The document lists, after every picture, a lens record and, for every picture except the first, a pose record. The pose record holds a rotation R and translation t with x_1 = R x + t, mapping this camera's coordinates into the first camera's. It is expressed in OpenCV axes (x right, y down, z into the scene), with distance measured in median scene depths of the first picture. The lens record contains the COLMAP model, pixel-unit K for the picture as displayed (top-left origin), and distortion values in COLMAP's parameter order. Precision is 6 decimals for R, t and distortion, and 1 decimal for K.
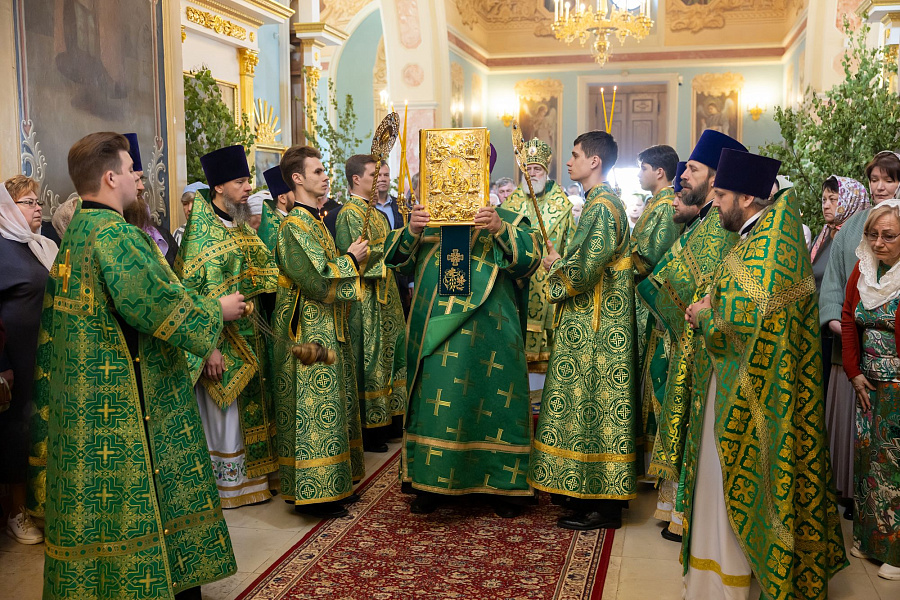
lens RADIAL K [[910.8, 0, 454.4], [0, 910.8, 306.9], [0, 0, 1]] dist [-0.014531, 0.000000]
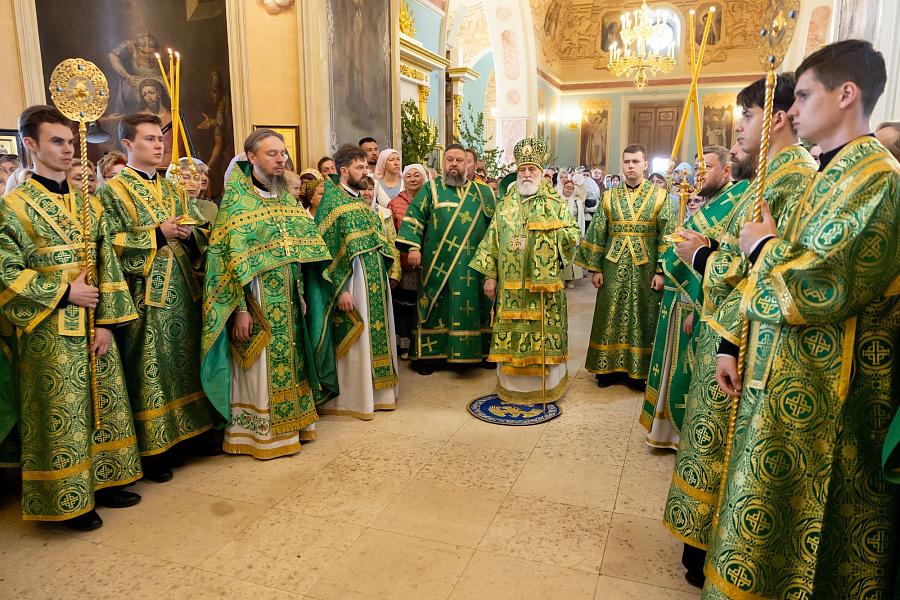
lens RADIAL K [[611.9, 0, 453.2], [0, 611.9, 302.6], [0, 0, 1]] dist [-0.016592, 0.009071]
pose [[0.992595, 0.027443, -0.118328, -0.019524], [-0.017821, 0.996504, 0.081620, 0.012831], [0.120154, -0.078907, 0.989614, -0.085839]]
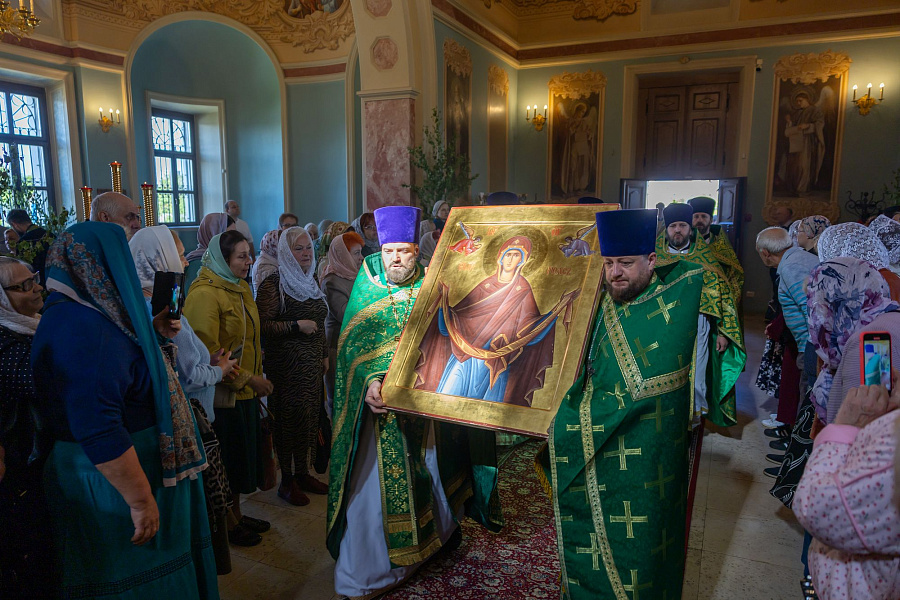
lens RADIAL K [[611.9, 0, 442.8], [0, 611.9, 304.5], [0, 0, 1]] dist [-0.016592, 0.009071]
pose [[0.980489, 0.037689, -0.192928, 0.143845], [-0.028570, 0.998349, 0.049831, -0.098614], [0.194487, -0.043347, 0.979947, 0.676400]]
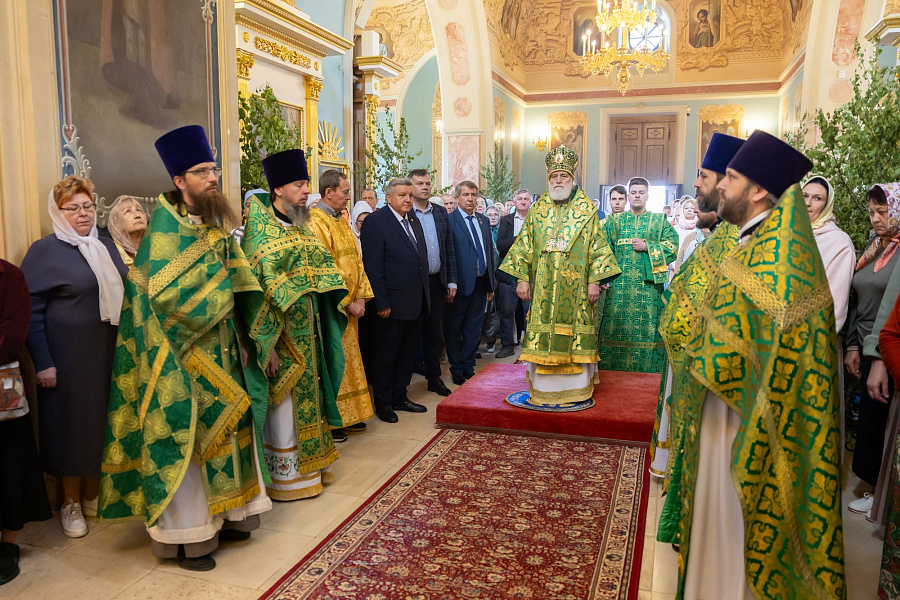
lens RADIAL K [[708.9, 0, 425.3], [0, 708.9, 300.8], [0, 0, 1]] dist [-0.038957, 0.036865]
pose [[0.994681, 0.017599, -0.101491, 0.006706], [-0.016830, 0.999823, 0.008430, -0.005792], [0.101622, -0.006677, 0.994801, 0.076760]]
